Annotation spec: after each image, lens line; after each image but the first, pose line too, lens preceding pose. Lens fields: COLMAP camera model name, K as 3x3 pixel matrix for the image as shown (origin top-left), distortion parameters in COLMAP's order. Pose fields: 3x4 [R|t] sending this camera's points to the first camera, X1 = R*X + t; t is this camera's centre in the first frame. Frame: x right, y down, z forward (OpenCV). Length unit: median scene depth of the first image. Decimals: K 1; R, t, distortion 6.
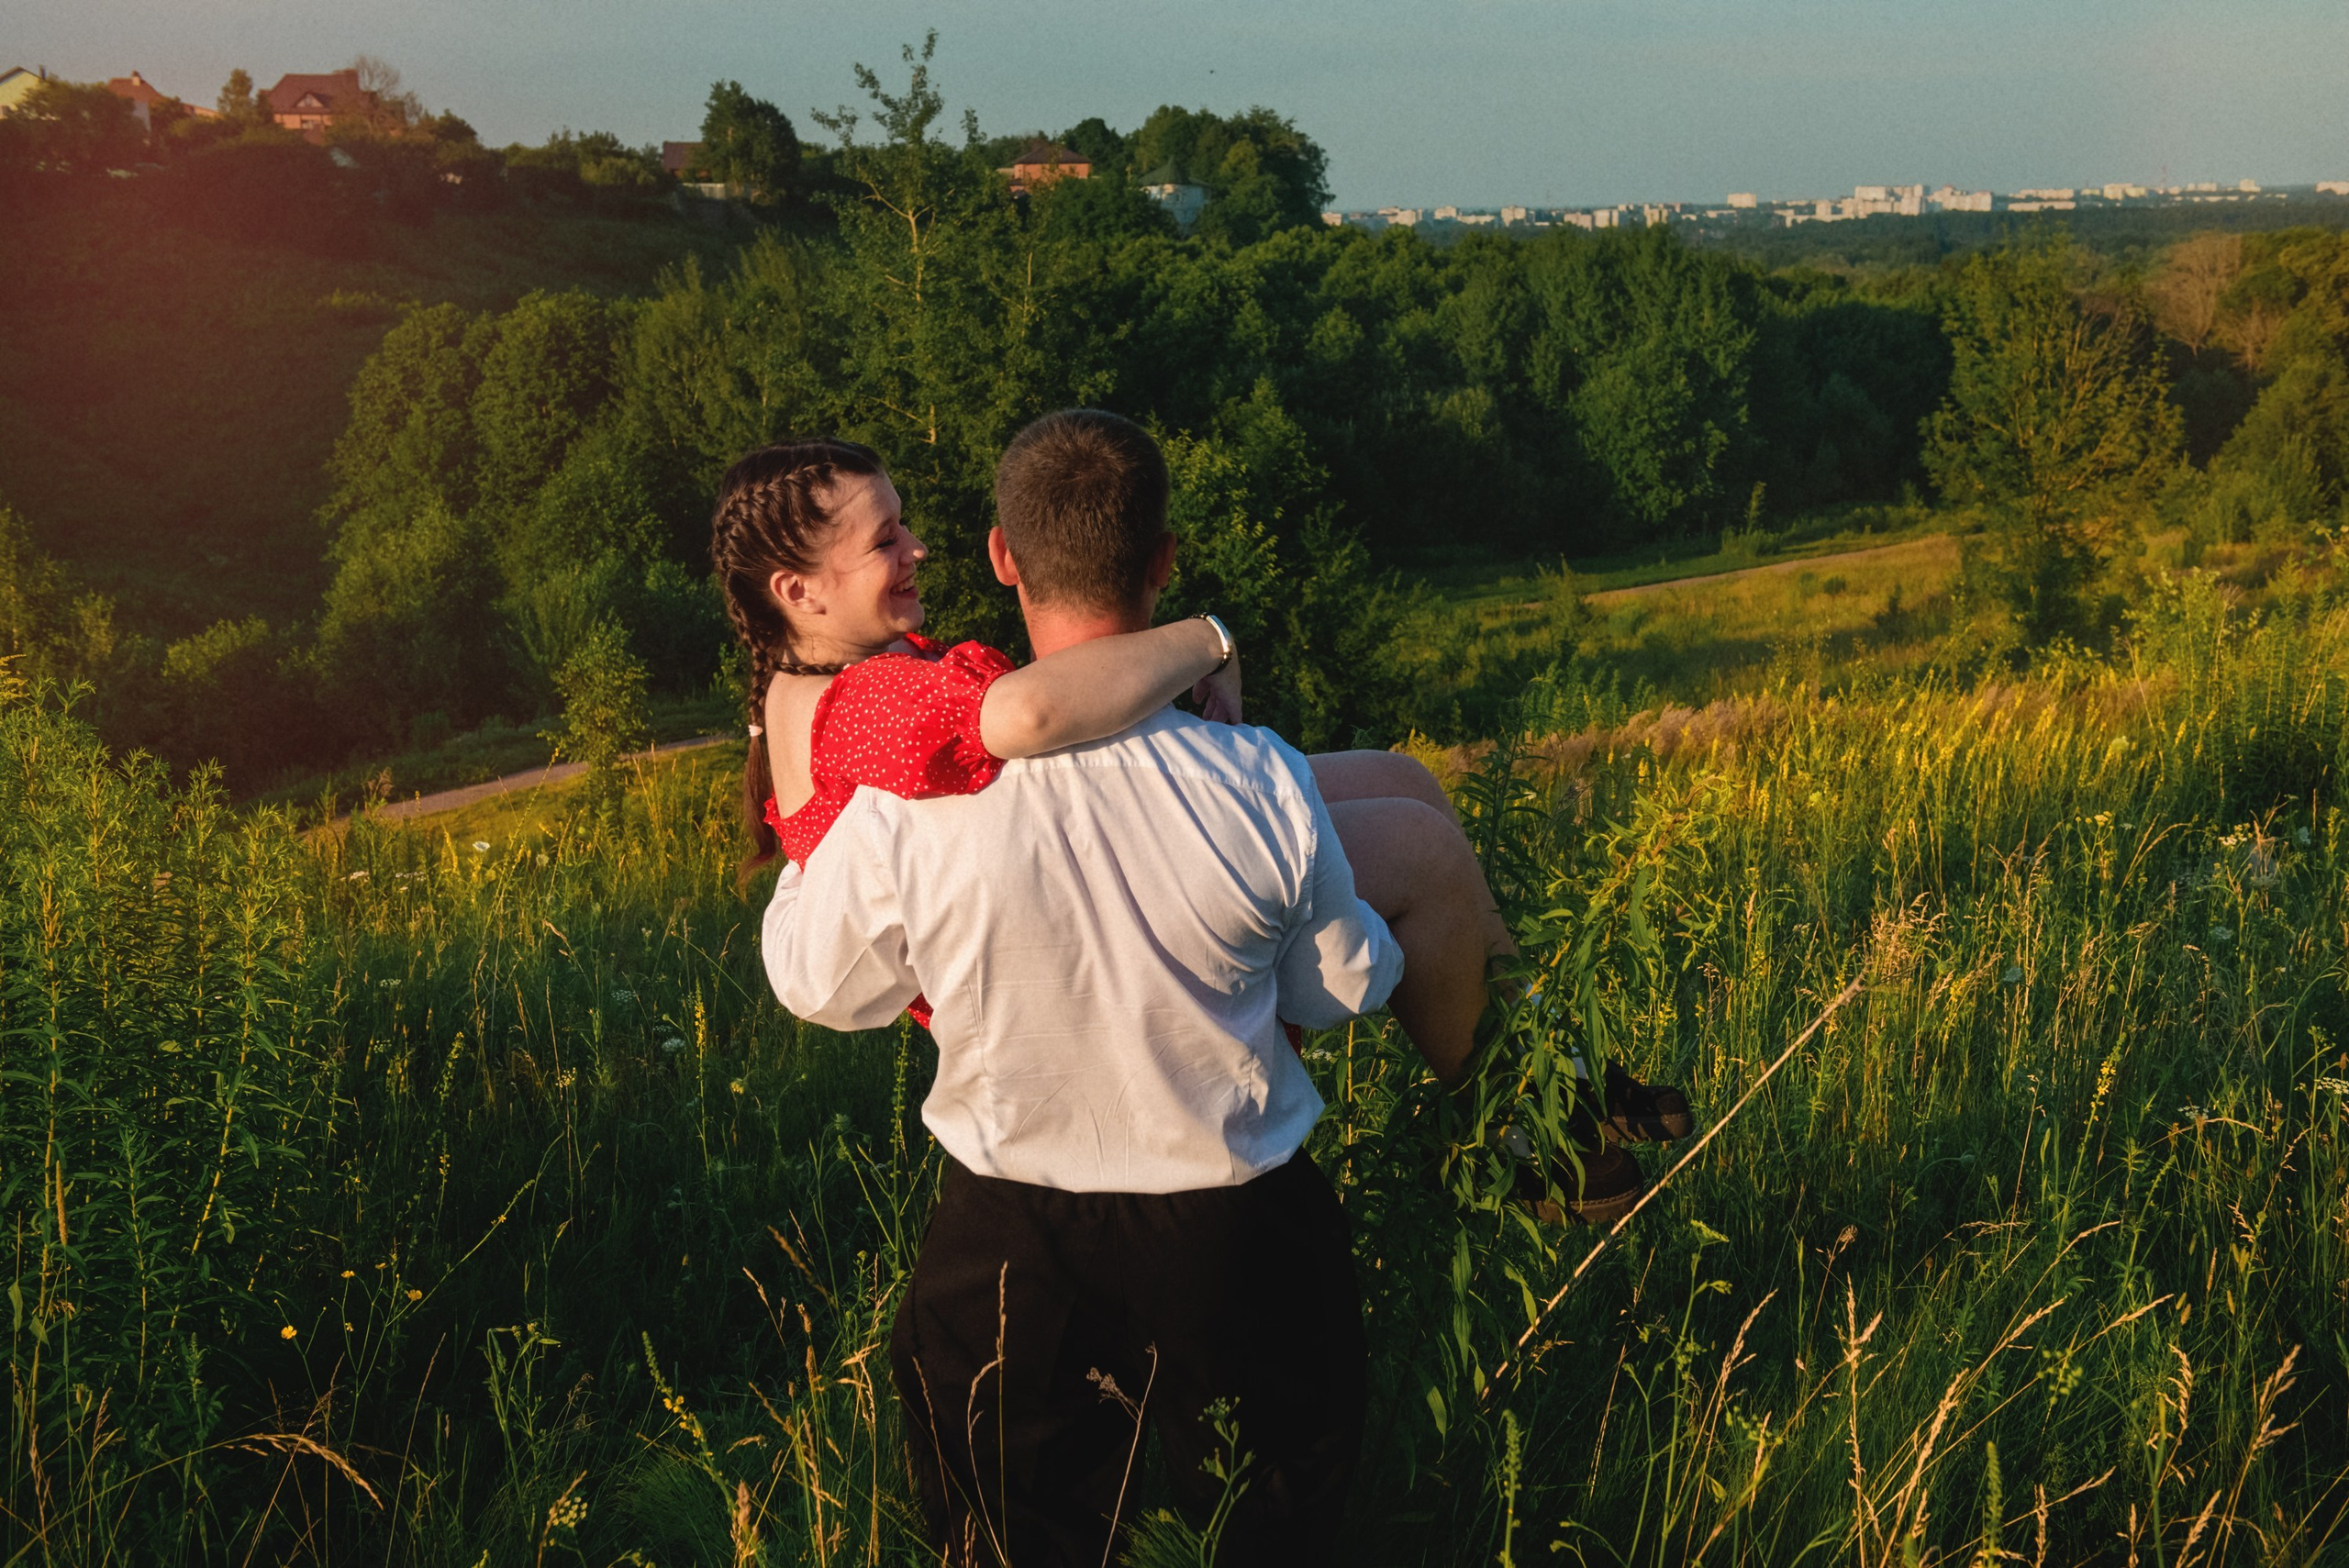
lens RADIAL K [[2744.6, 0, 1221.8], [0, 2744.6, 749.0], [0, 0, 1]] dist [0.106054, 0.000000]
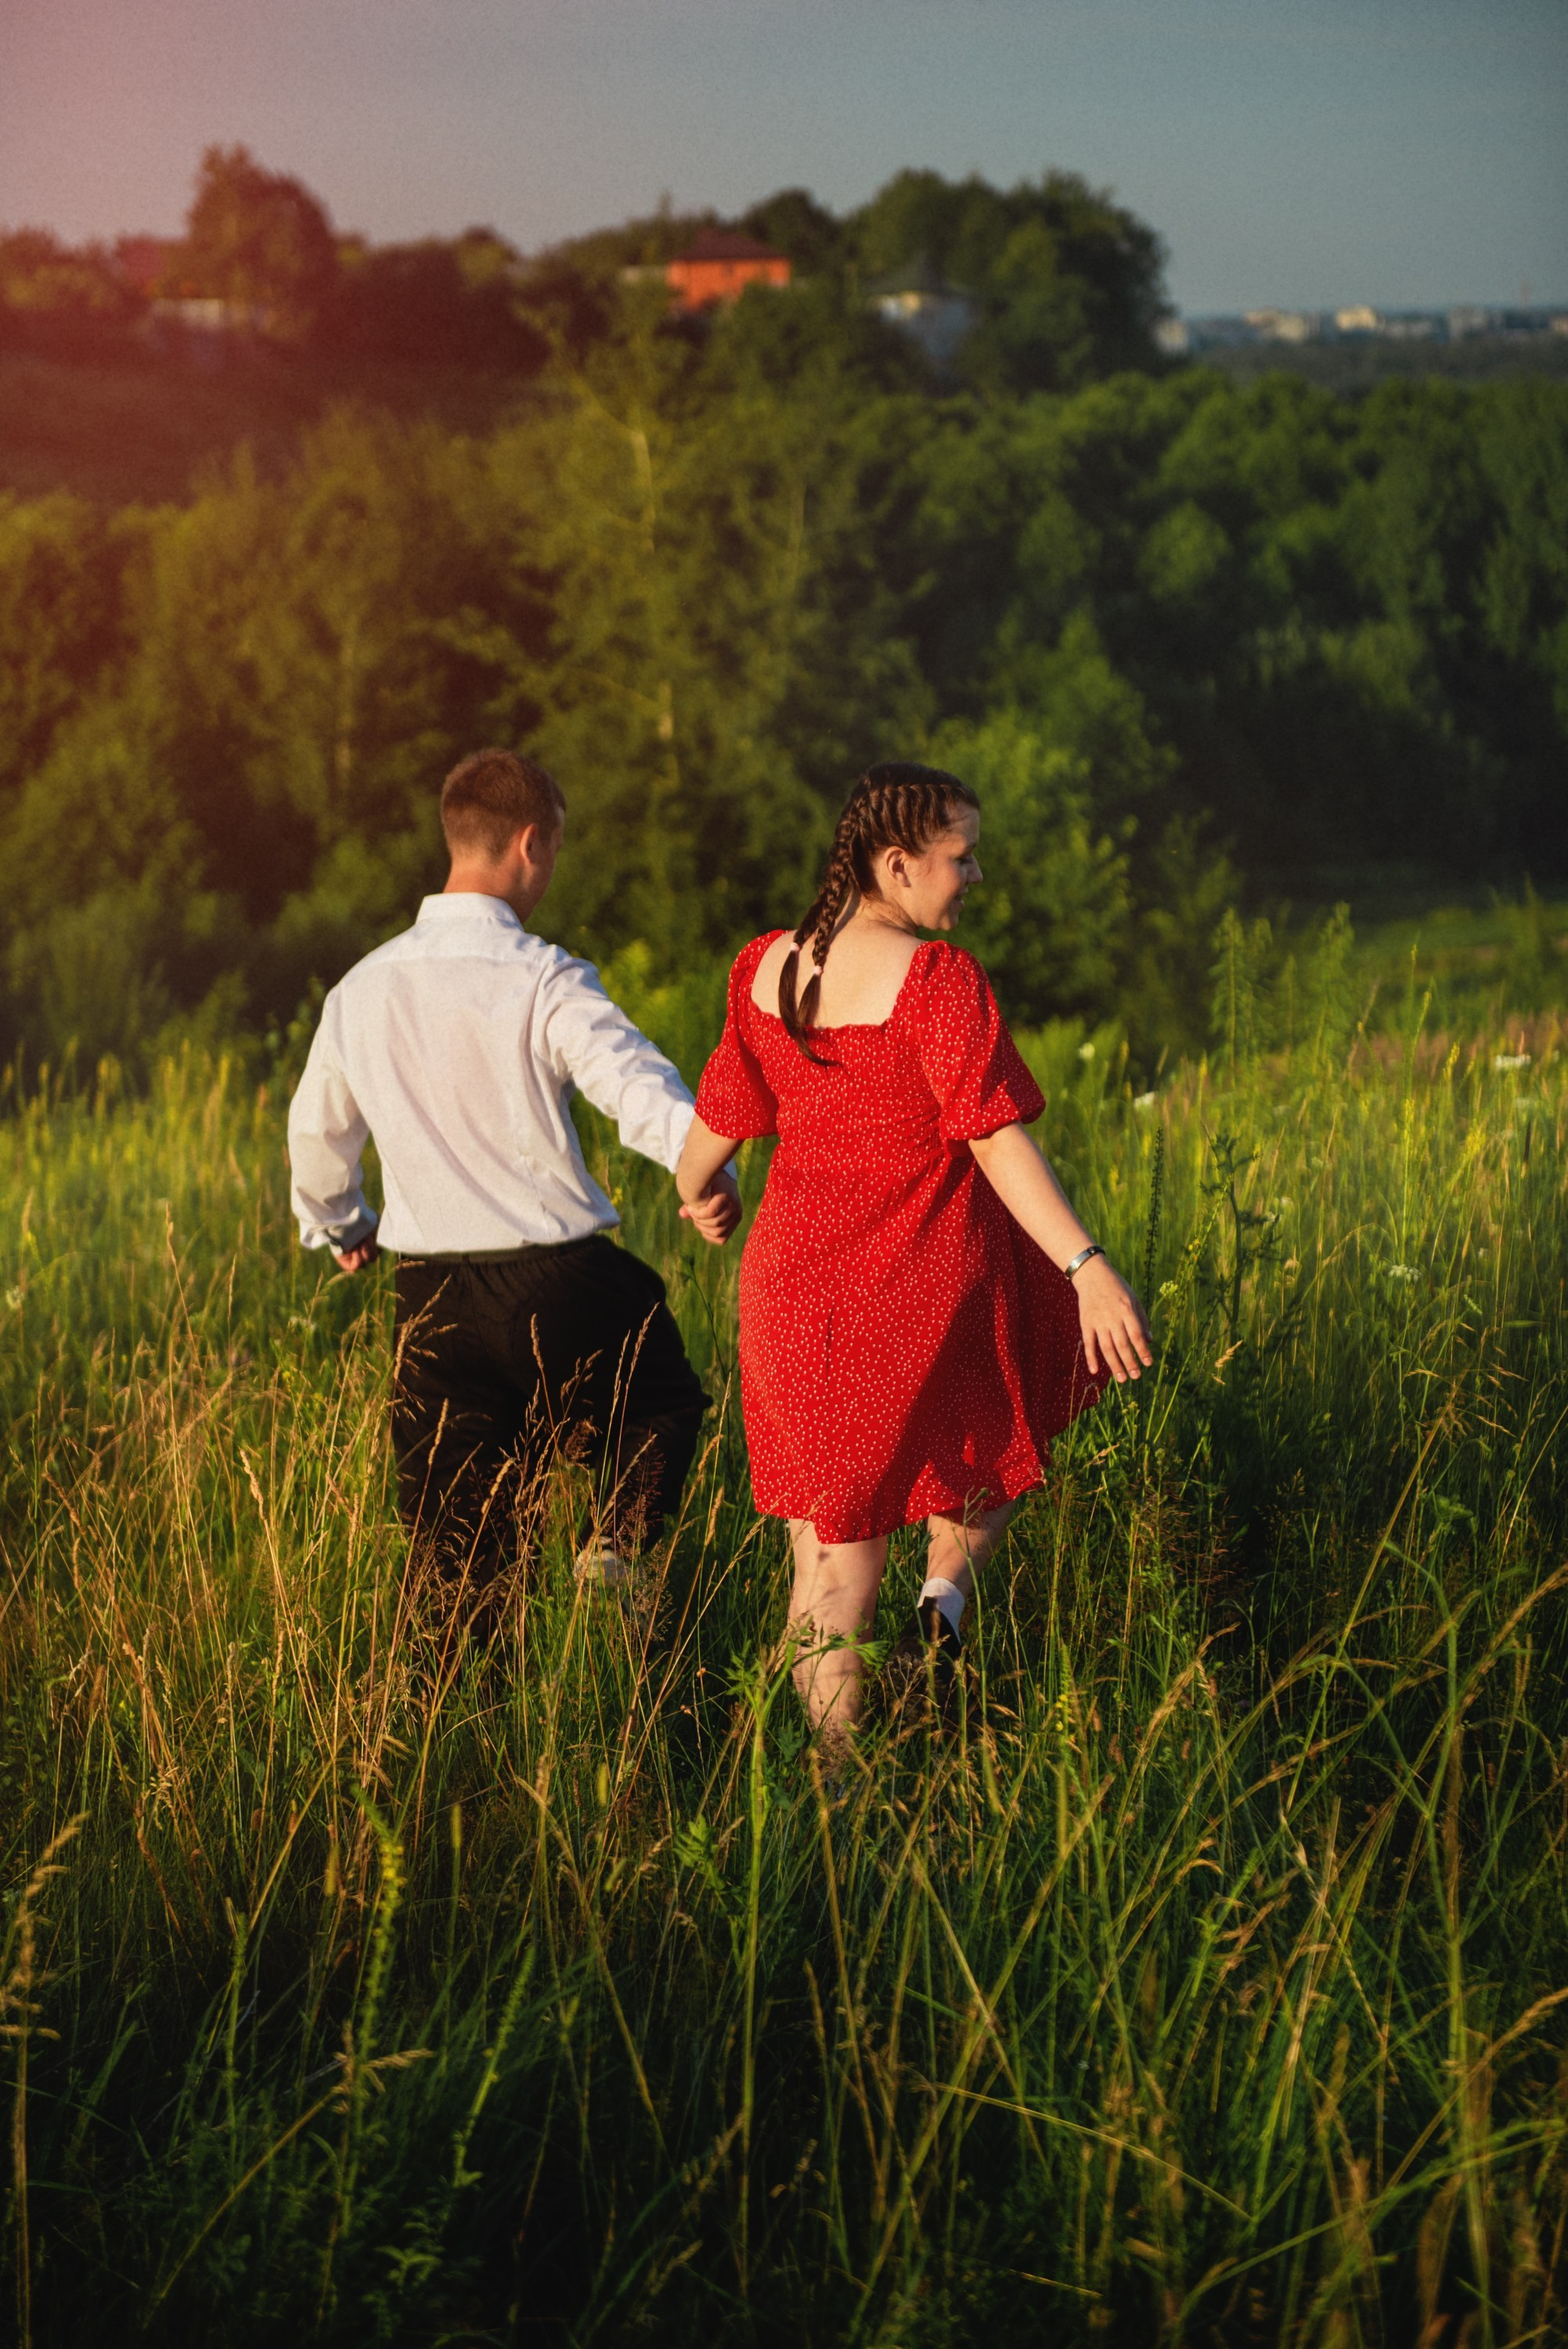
lens RADIAL K [[4603.0, 0, 774.0], [0, 4603.0, 1165.7], [0, 0, 1]] dist [0.141527, 0.000000]
pose [[0.999022, -0.002020, -0.044165, -0.008590], [0.001655, 0.999964, -0.008306, 0.007552], [0.044180, 0.008225, 0.998990, -0.112170]]
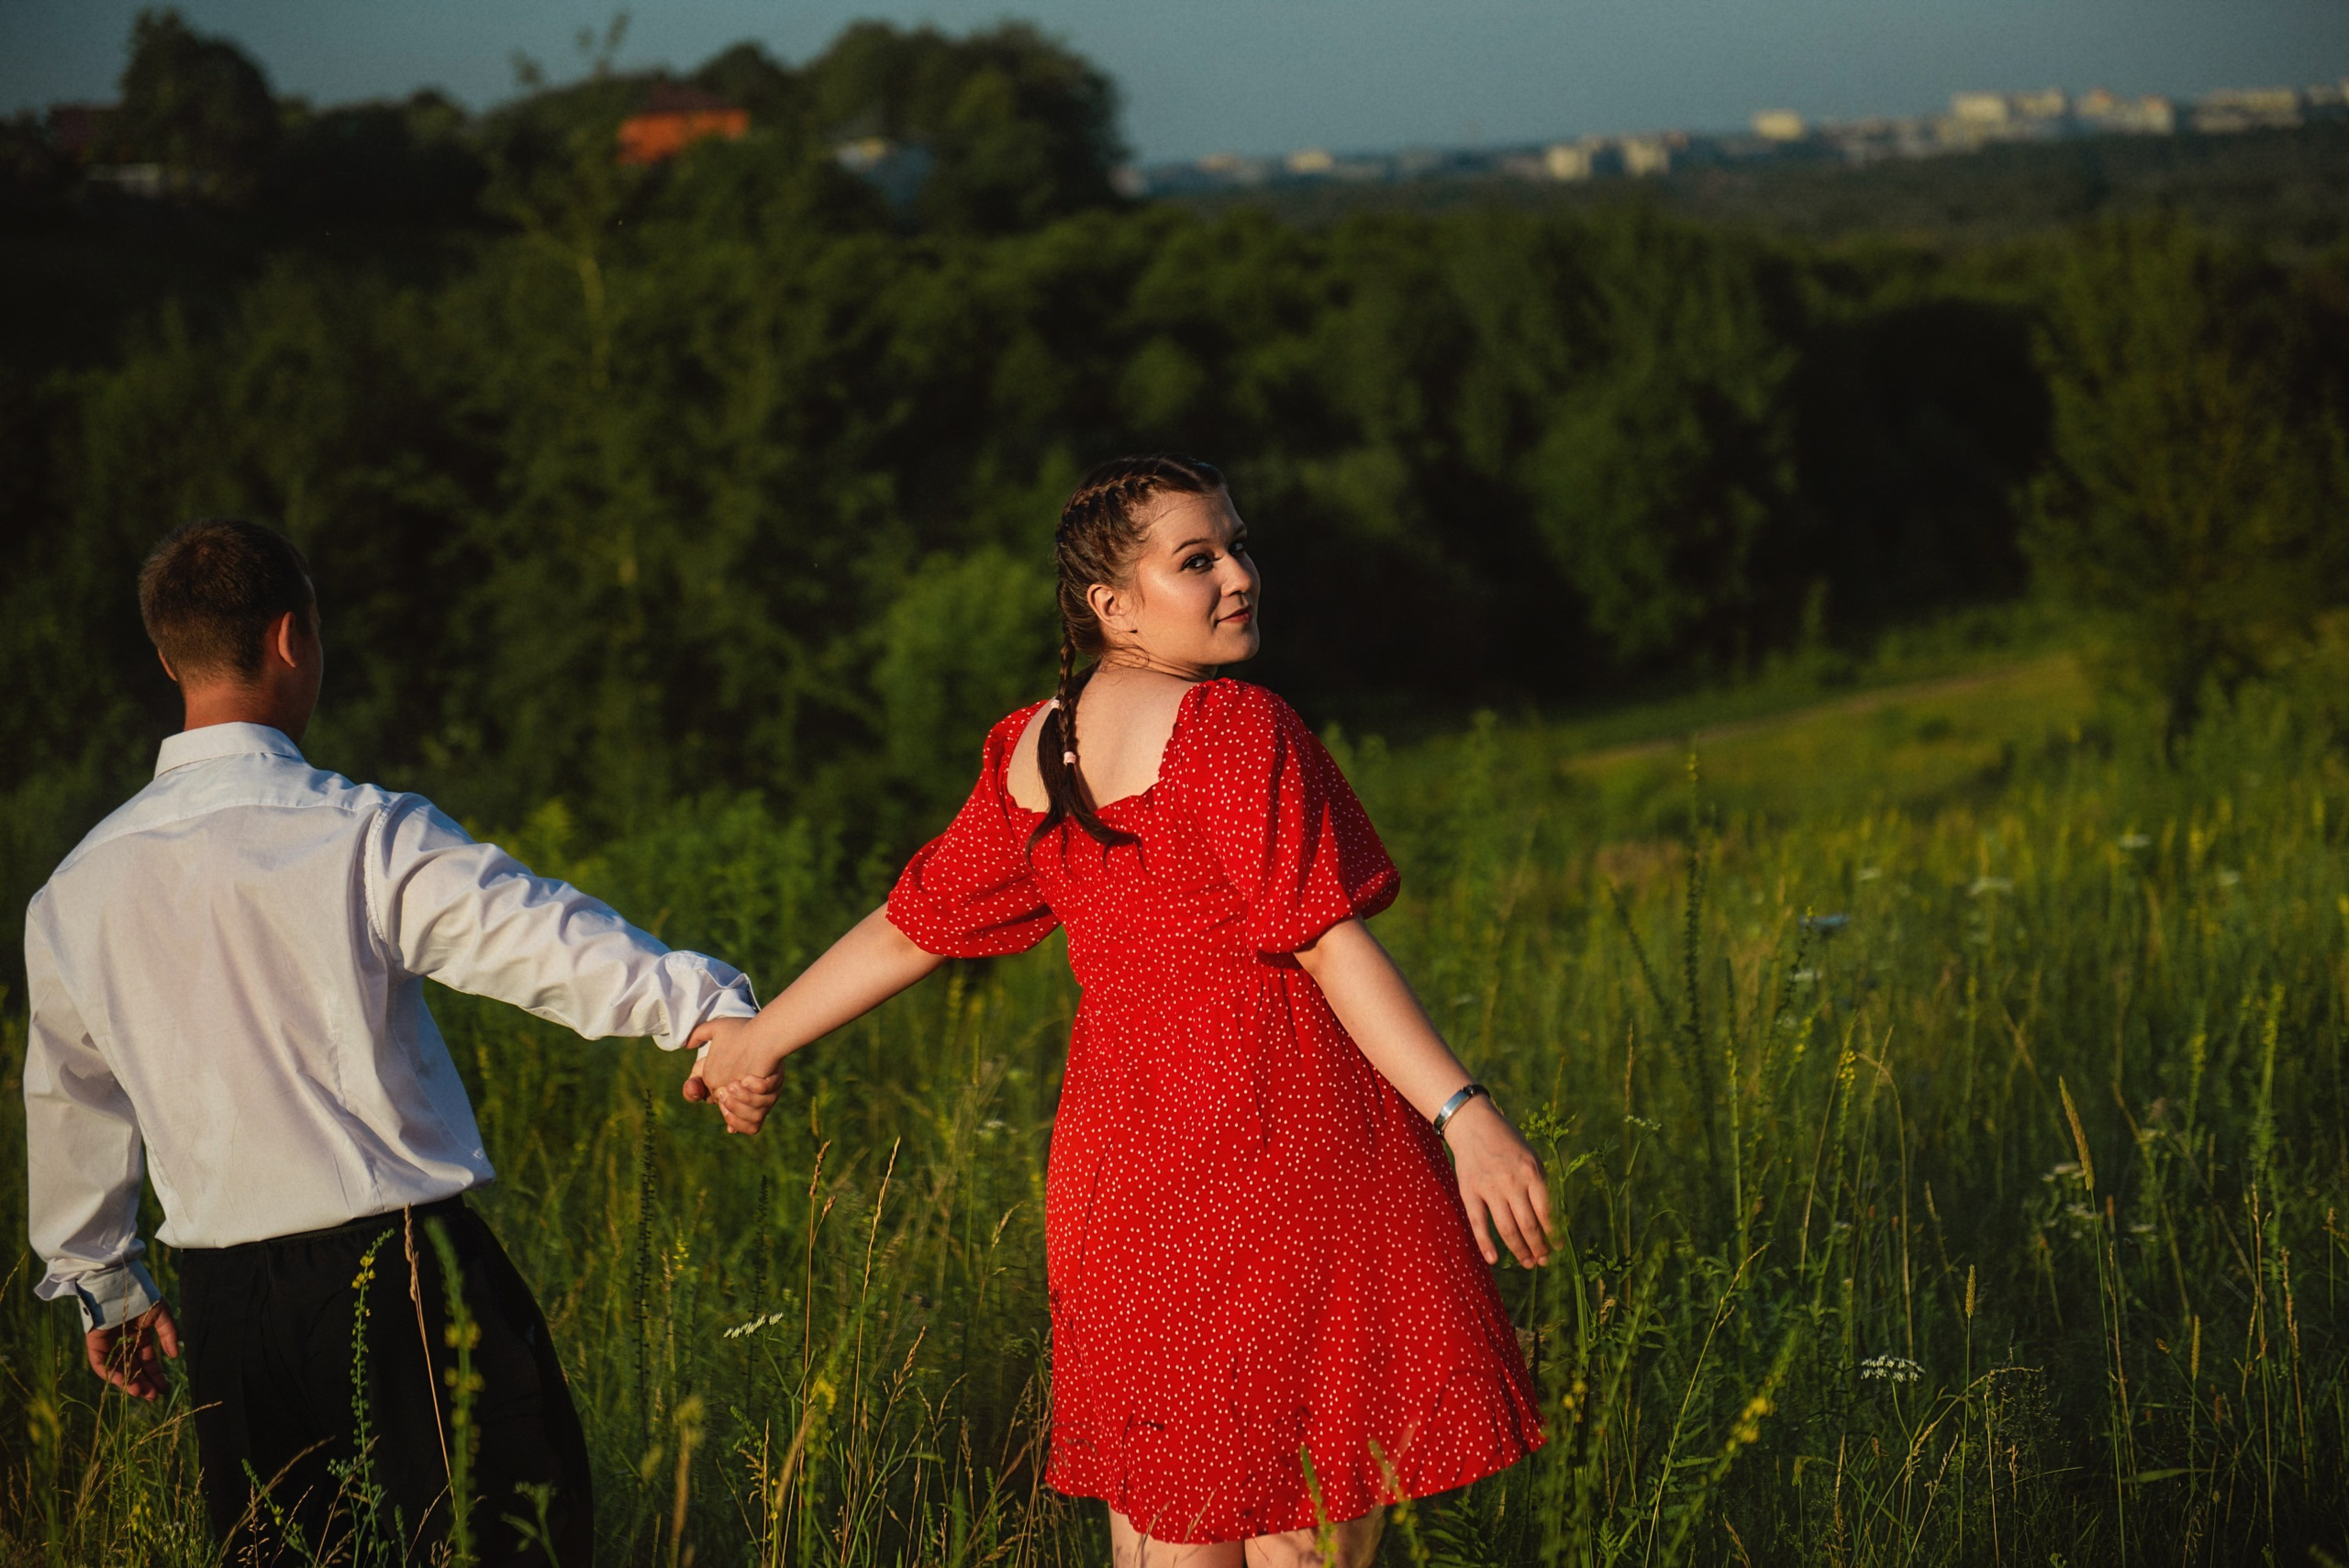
lens RADIAL K [[4603.3, 0, 1194.0], [0, 4603.3, 701.8], [0, 0, 1]] dist [0.141527, 0.000000]
pose [[0.997747, -0.043630, 0.050959, -0.009512], [0.047305, 0.996189, -0.073280, 0.005807], [-0.047568, 0.075525, 0.996009, -0.079338]]
